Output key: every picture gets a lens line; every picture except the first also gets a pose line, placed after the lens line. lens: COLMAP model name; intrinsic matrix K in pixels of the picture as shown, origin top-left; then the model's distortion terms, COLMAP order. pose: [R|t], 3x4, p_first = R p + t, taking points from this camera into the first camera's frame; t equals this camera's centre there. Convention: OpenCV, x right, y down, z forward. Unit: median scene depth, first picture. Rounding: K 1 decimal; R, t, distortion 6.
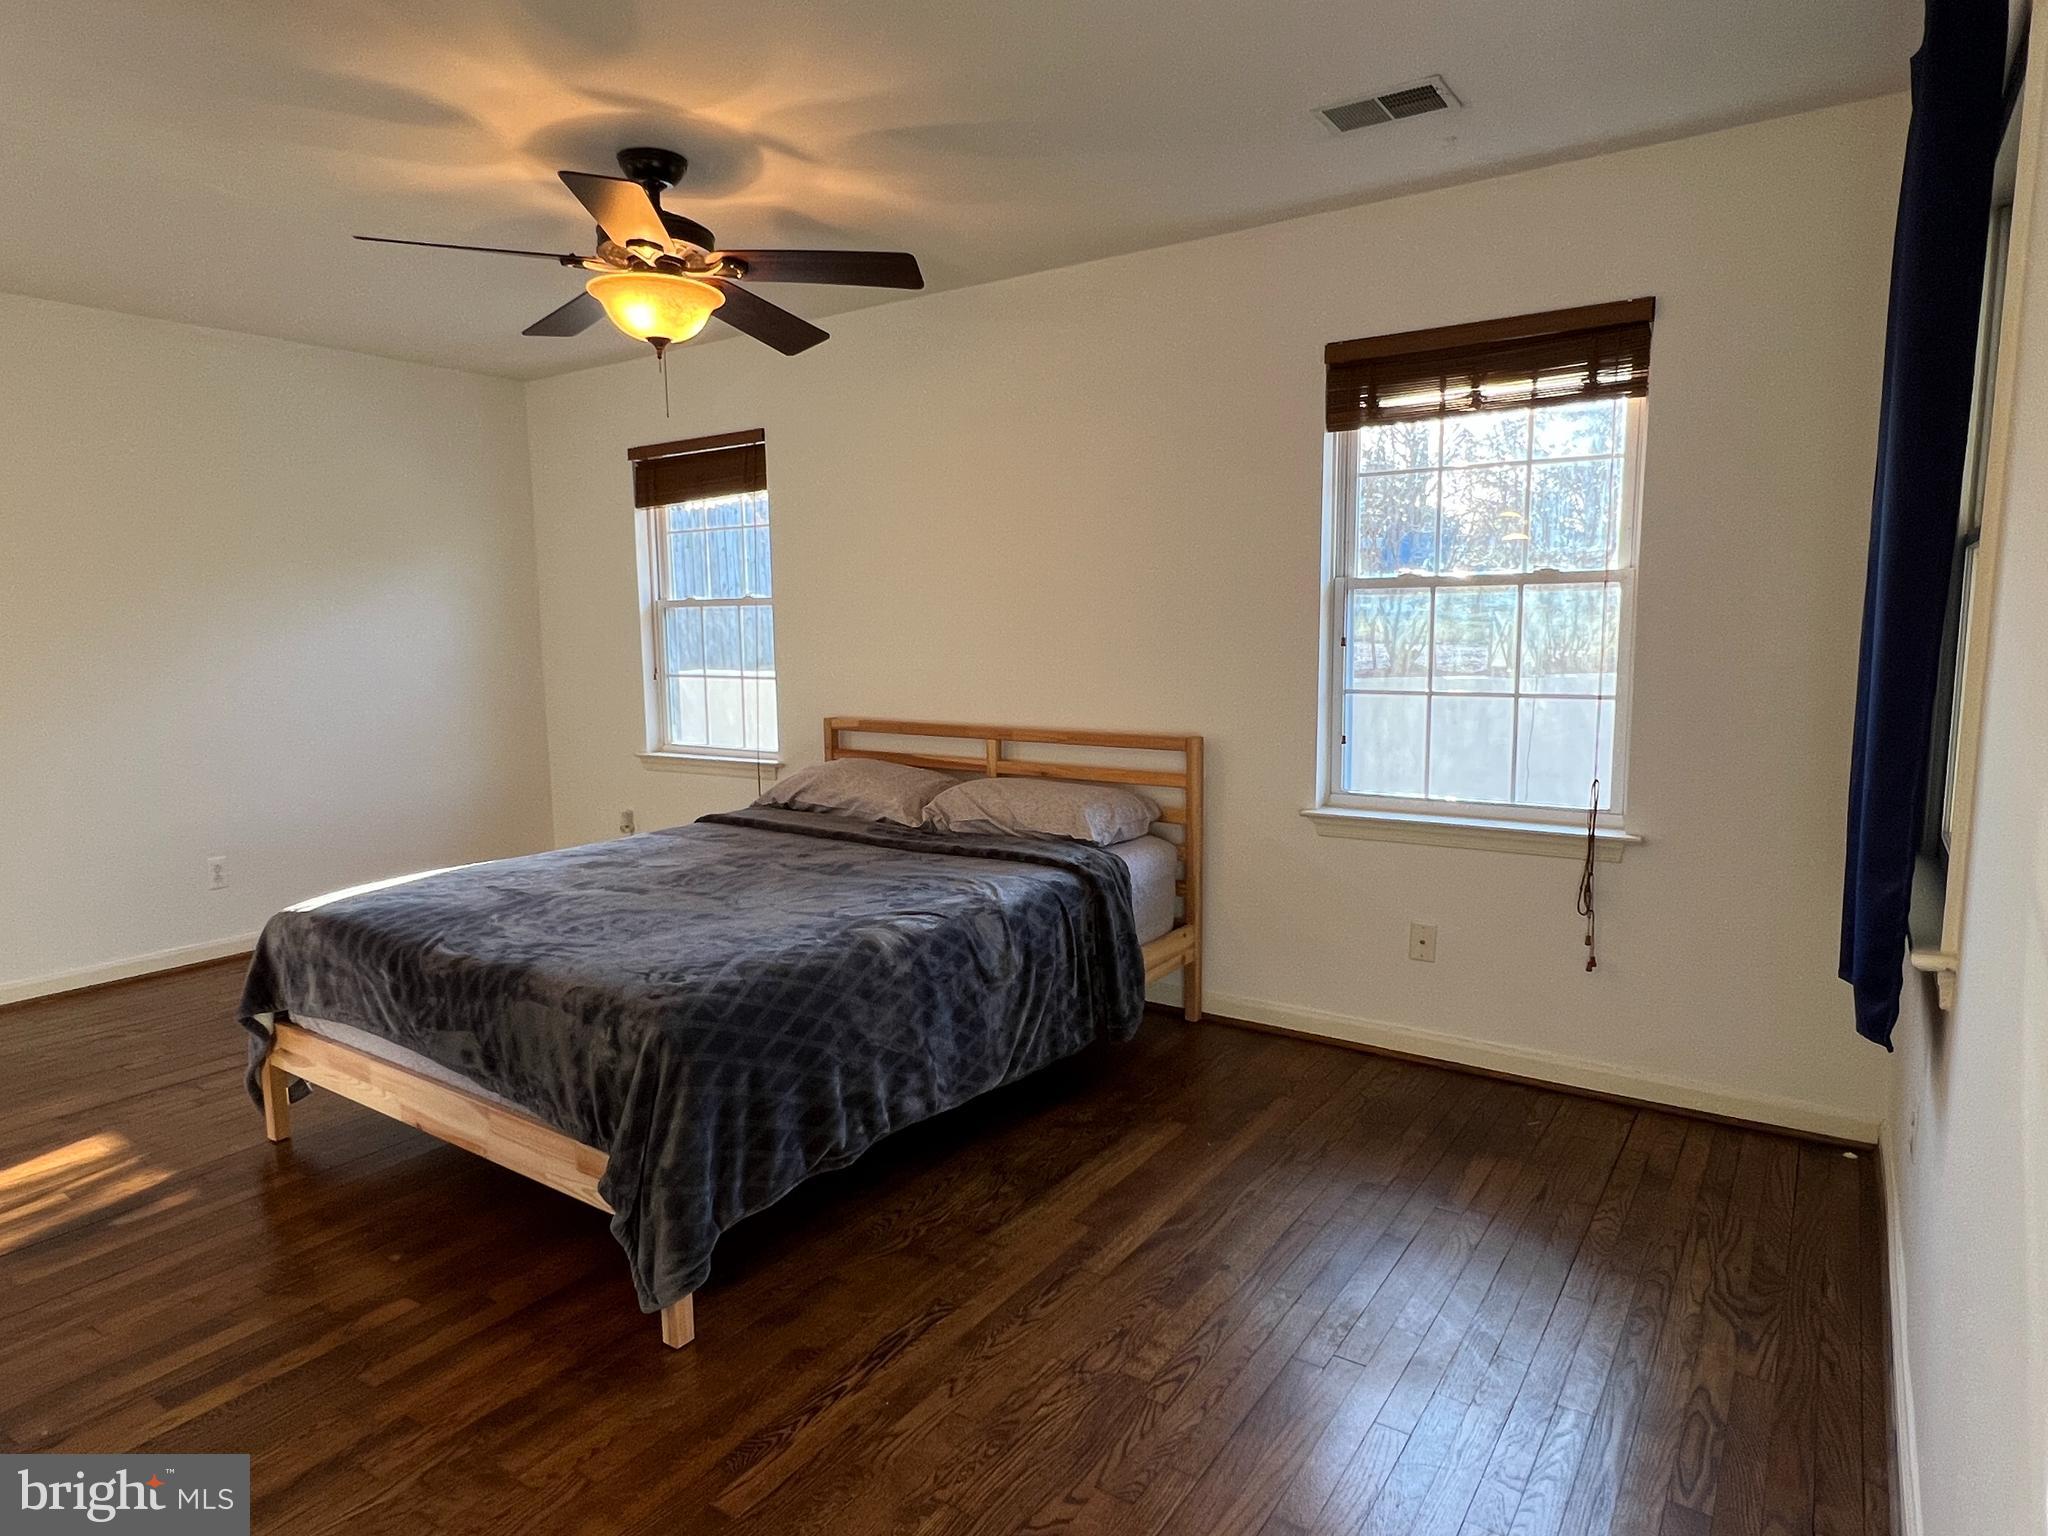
lens RADIAL K [[1191.8, 0, 1024.0], [0, 1191.8, 768.0], [0, 0, 1]] dist [0.002001, 0.000494]
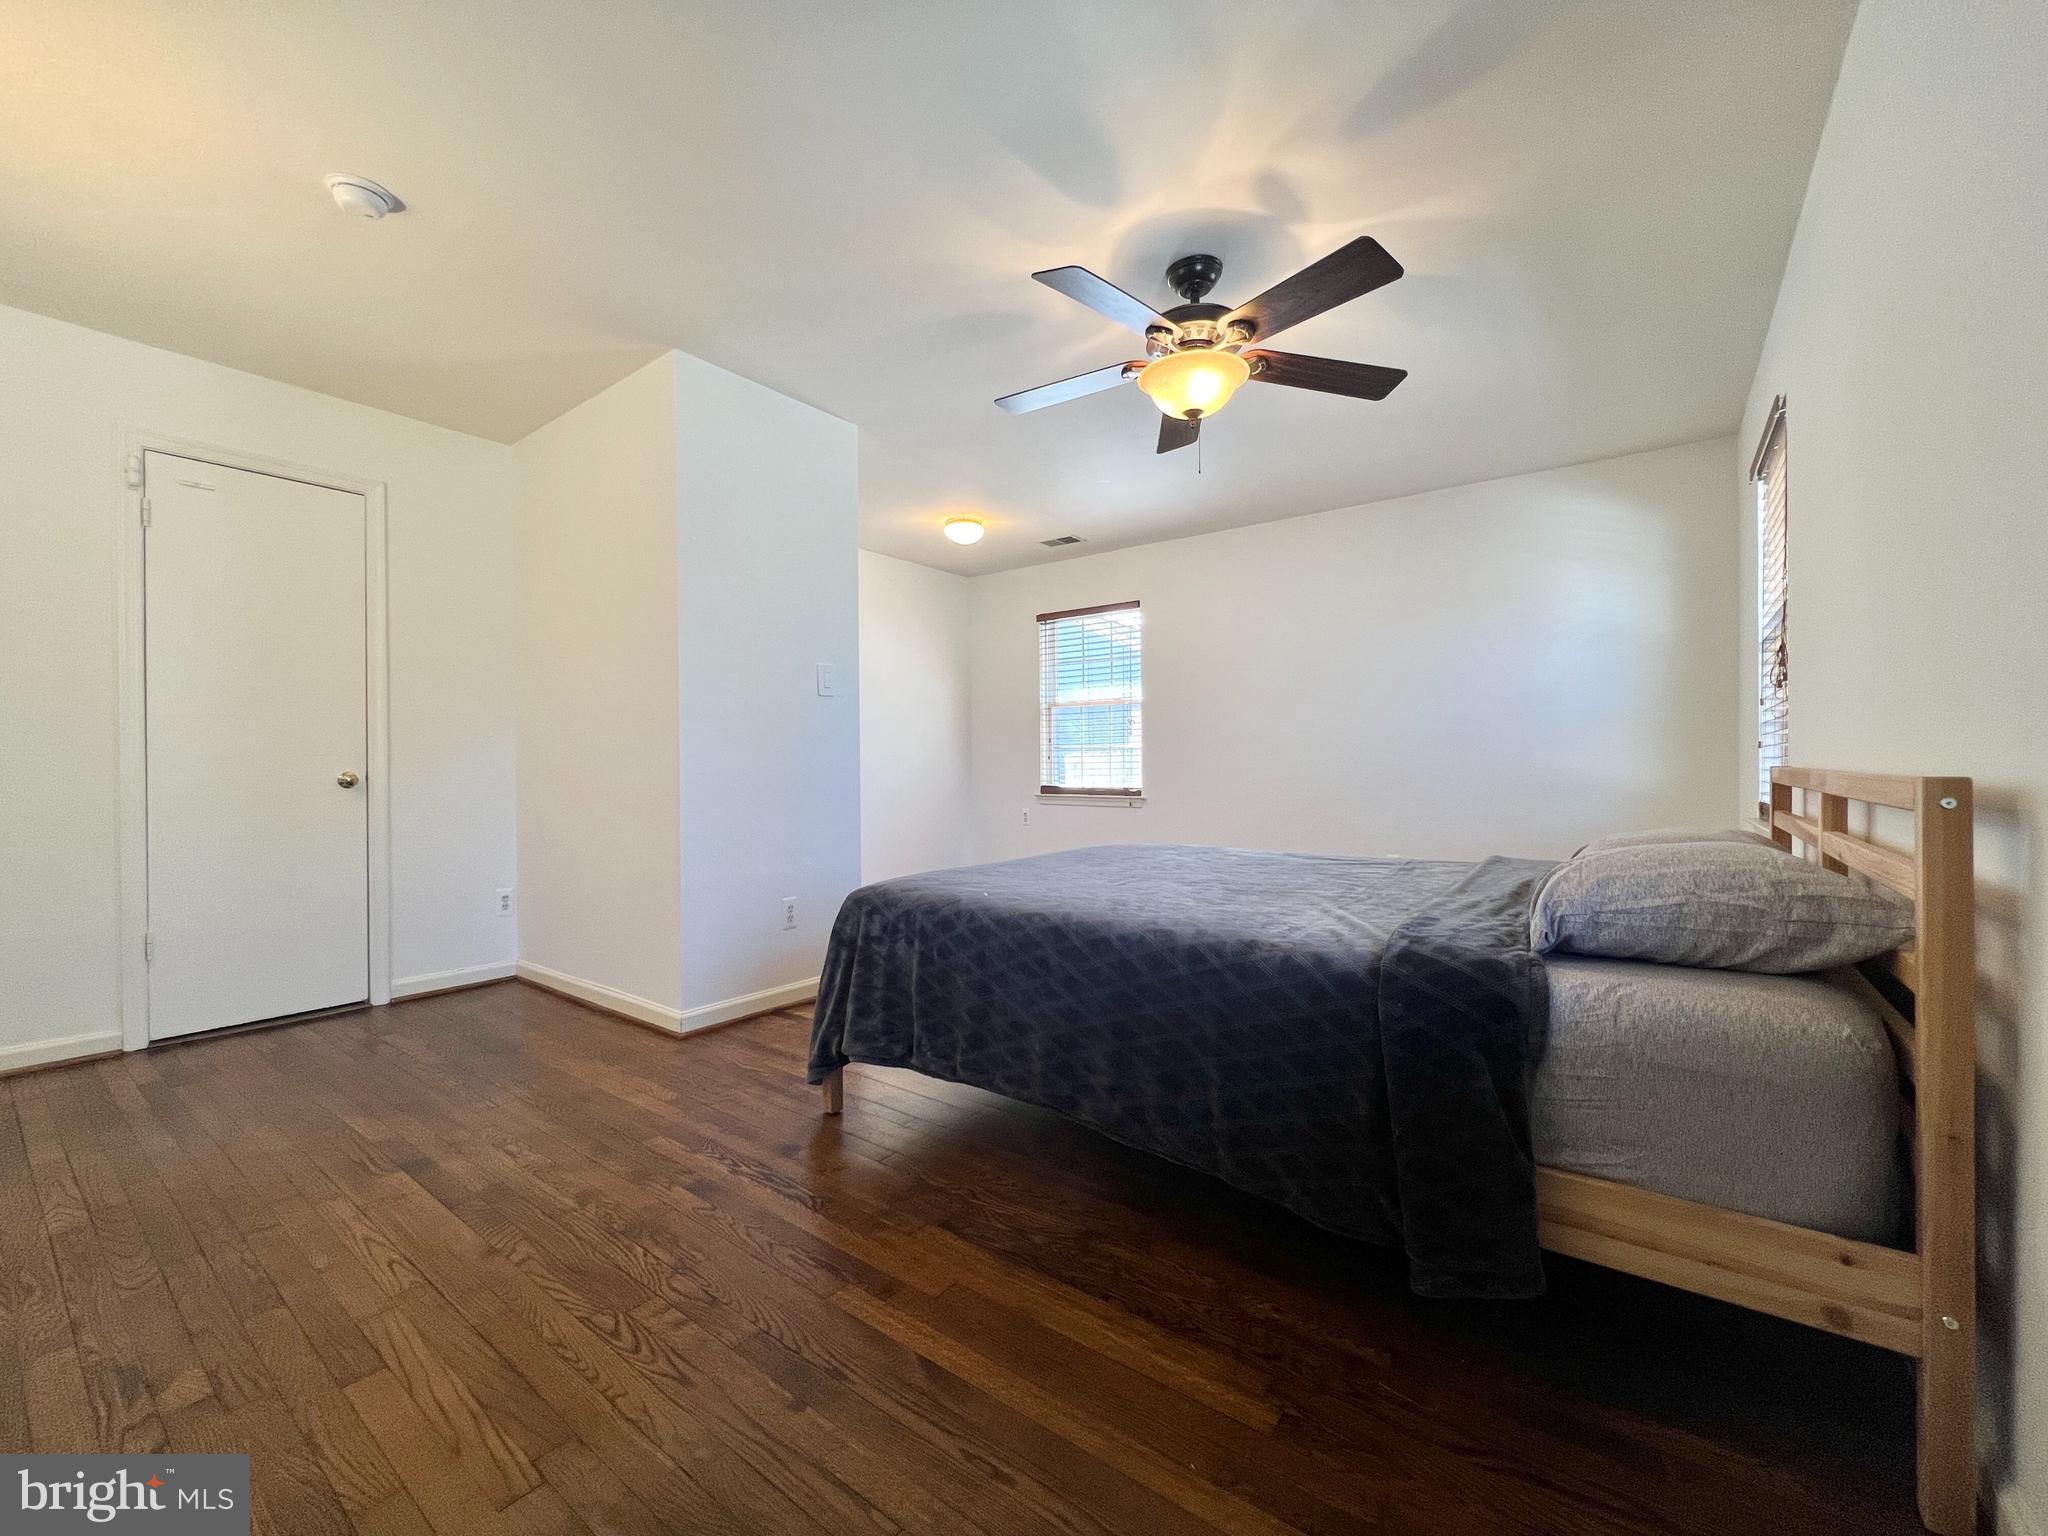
lens RADIAL K [[827.0, 0, 1024.0], [0, 827.0, 768.0], [0, 0, 1]] dist [-0.000335, 0.000018]
pose [[-0.045893, 0.013162, -0.998860, 0.648498], [-0.120018, 0.992598, 0.018594, 0.001307], [0.991710, 0.120735, -0.043974, 1.080721]]
